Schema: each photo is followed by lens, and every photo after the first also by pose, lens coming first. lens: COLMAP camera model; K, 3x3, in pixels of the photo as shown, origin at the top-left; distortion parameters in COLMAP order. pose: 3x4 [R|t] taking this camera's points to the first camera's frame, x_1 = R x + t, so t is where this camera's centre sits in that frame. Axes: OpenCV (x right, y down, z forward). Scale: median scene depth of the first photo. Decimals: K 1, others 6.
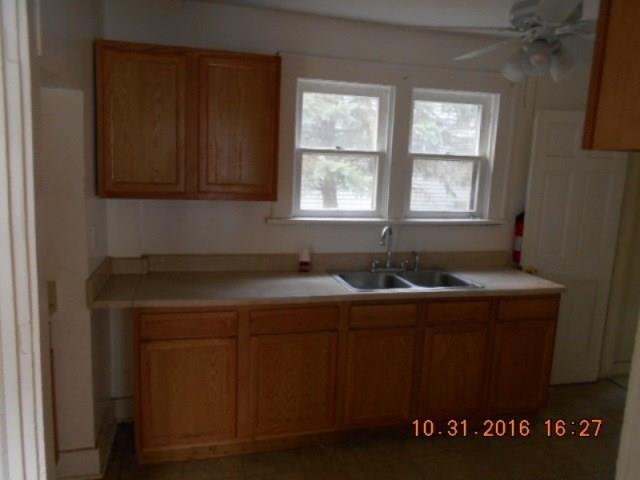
lens RADIAL K [[498.5, 0, 320.0], [0, 498.5, 240.0], [0, 0, 1]] dist [-0.001179, 0.001094]
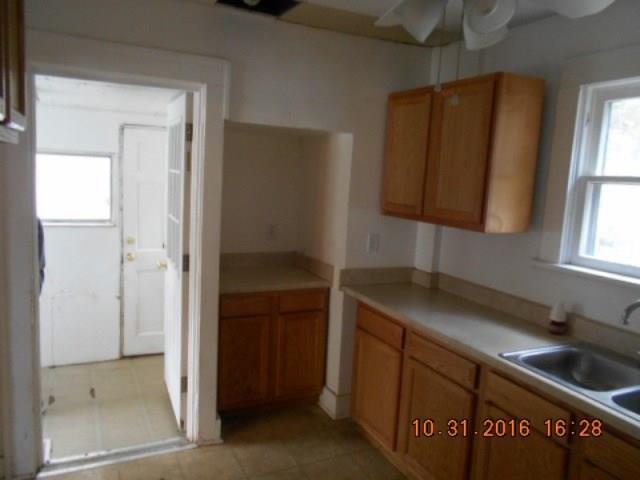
lens RADIAL K [[498.5, 0, 320.0], [0, 498.5, 240.0], [0, 0, 1]] dist [-0.001179, 0.001094]
pose [[0.185864, 0.095543, -0.977919, 0.657176], [-0.202569, 0.977607, 0.057012, -0.049604], [0.961468, 0.187500, 0.201056, 0.485985]]
